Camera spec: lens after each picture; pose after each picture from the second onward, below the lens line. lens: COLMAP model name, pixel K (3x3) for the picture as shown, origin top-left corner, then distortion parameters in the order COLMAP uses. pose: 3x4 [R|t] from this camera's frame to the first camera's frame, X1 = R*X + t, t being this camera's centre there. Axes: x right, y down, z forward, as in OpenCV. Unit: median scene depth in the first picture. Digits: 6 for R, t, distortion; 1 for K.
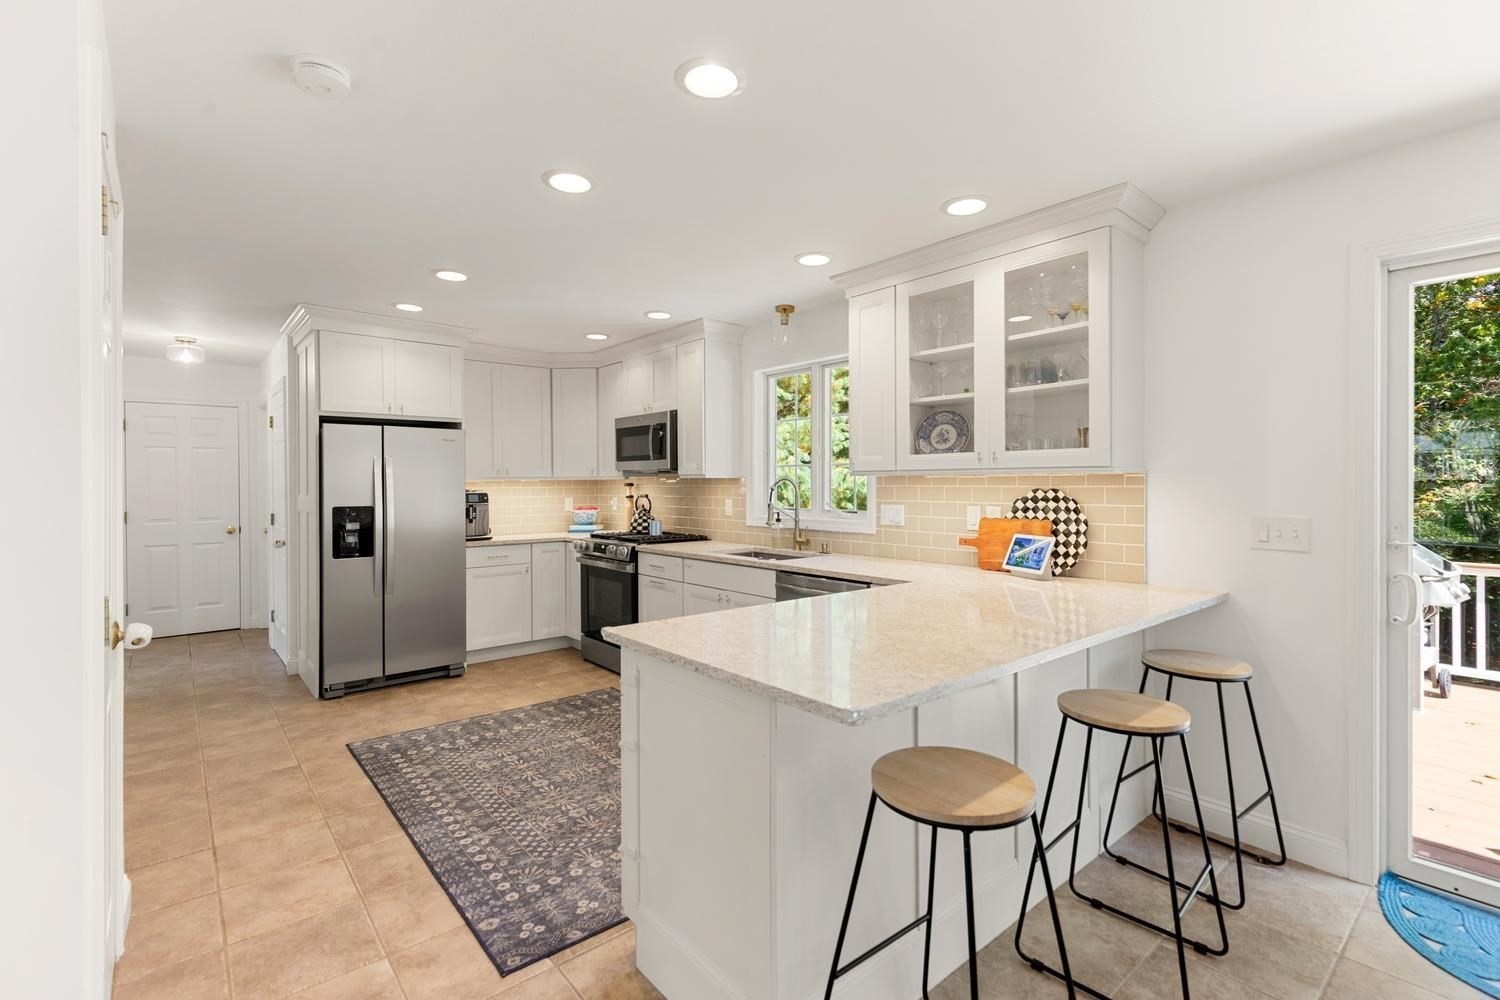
lens RADIAL K [[681.3, 0, 746.1], [0, 681.3, 486.3], [0, 0, 1]] dist [0.003760, 0.000259]
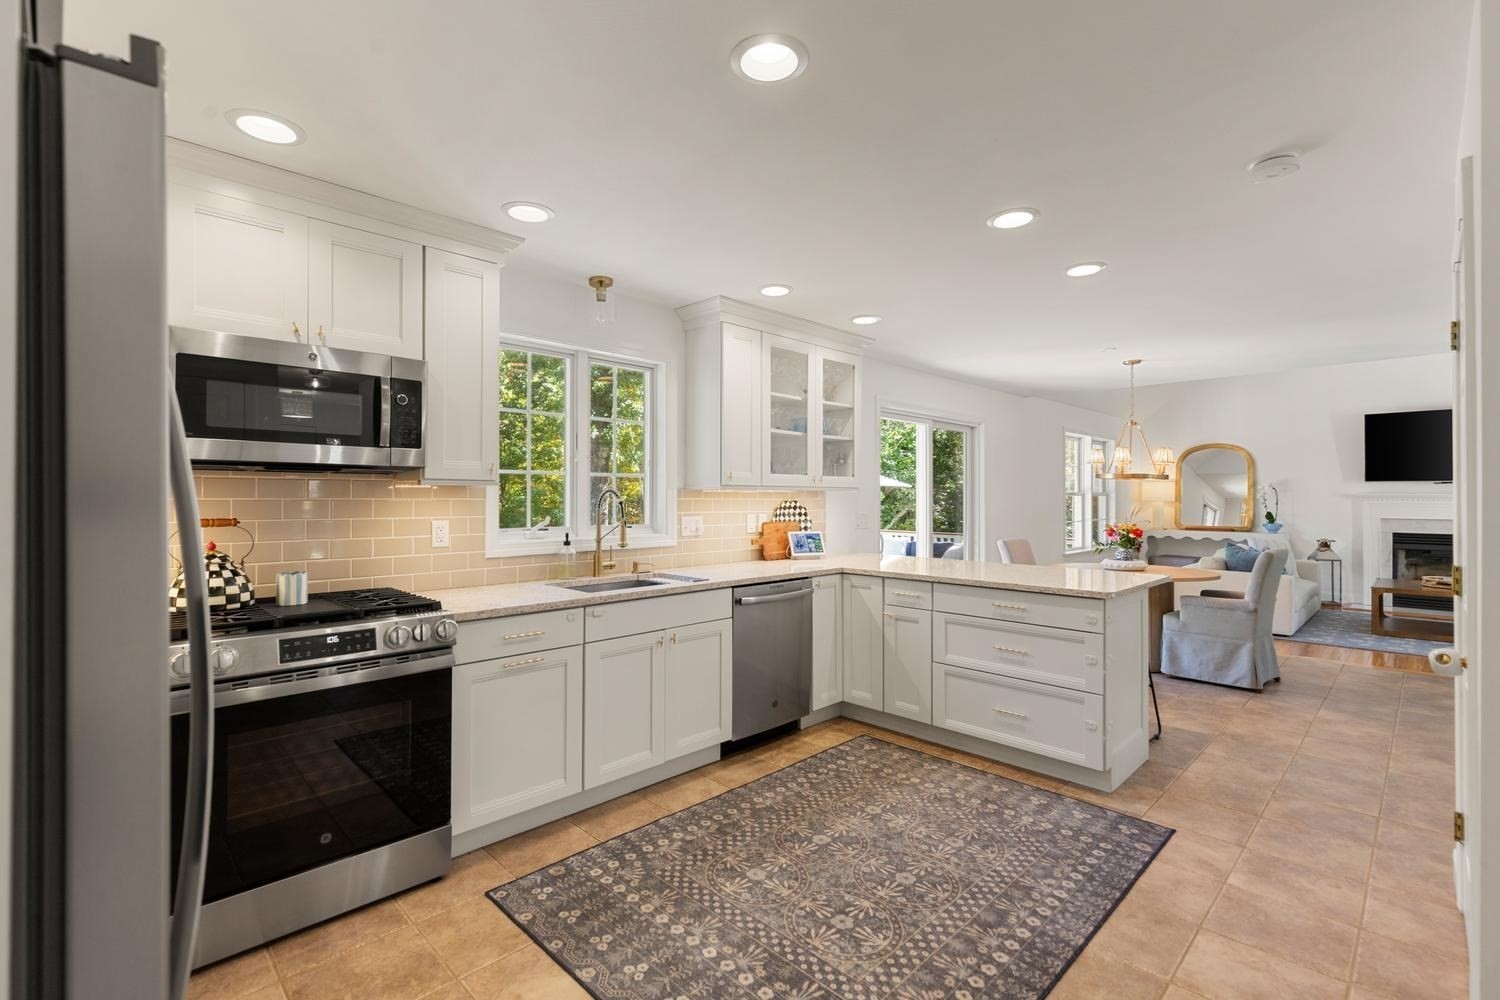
lens RADIAL K [[681.3, 0, 749.6], [0, 681.3, 490.1], [0, 0, 1]] dist [0.003760, 0.000259]
pose [[-0.085288, 0.012884, 0.996273, -0.817297], [-0.000054, 0.999916, -0.012936, -0.000036], [-0.996356, -0.001157, -0.085280, 0.949317]]
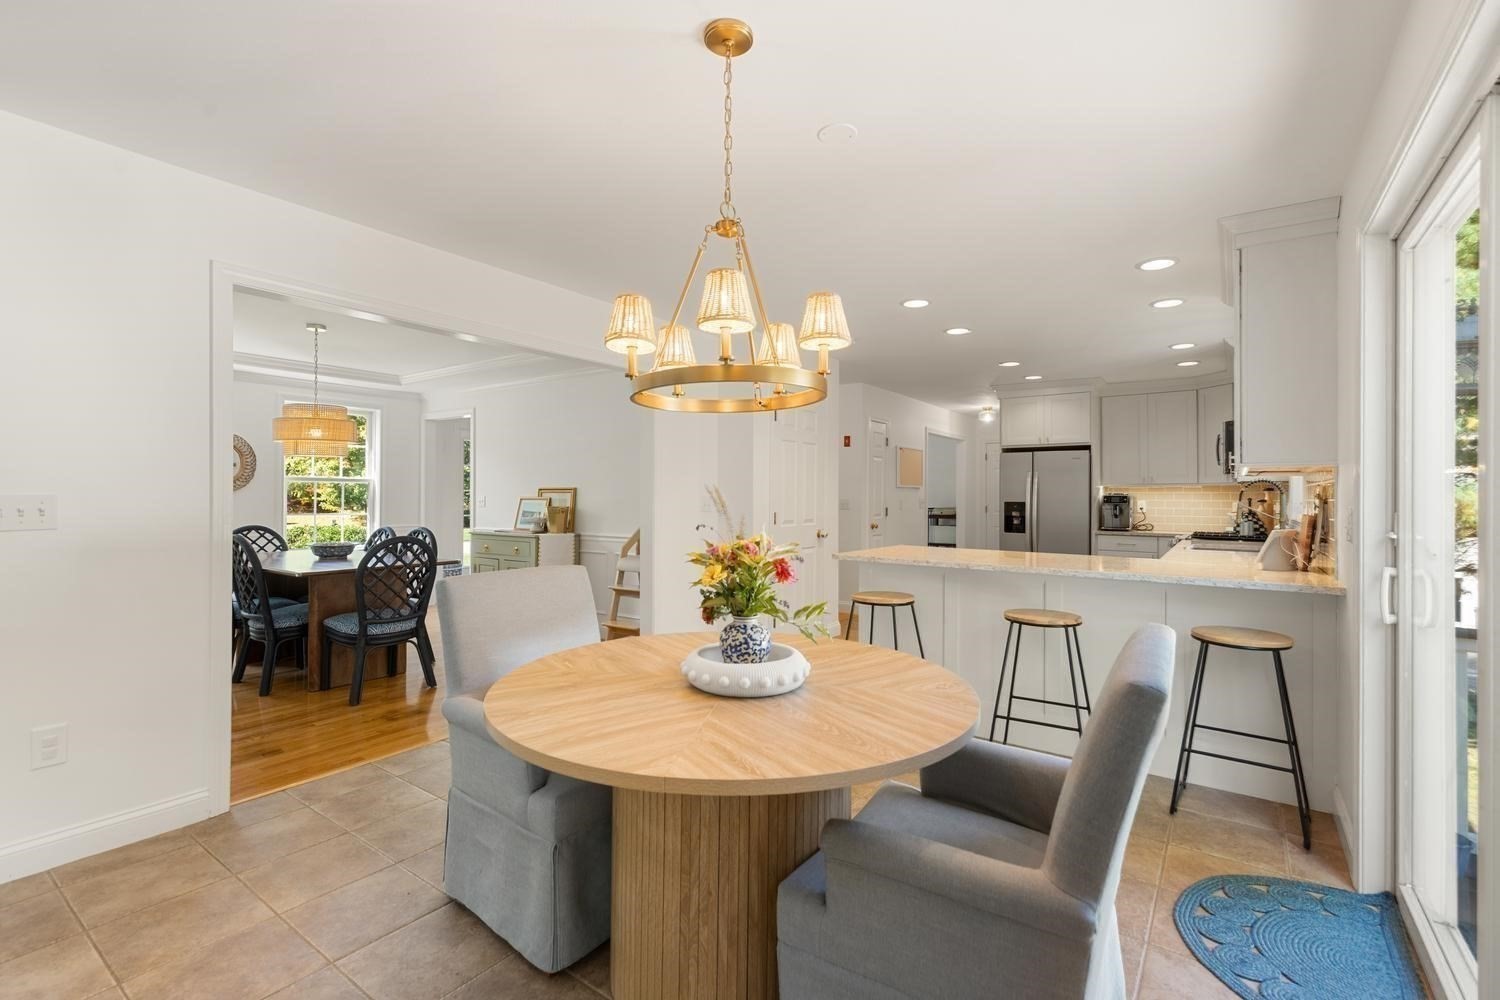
lens RADIAL K [[681.3, 0, 745.4], [0, 681.3, 495.4], [0, 0, 1]] dist [0.003760, 0.000259]
pose [[0.245148, 0.002439, -0.969483, 0.938960], [-0.007913, 0.999969, 0.000514, 0.019228], [0.969453, 0.007545, 0.245160, -0.043423]]
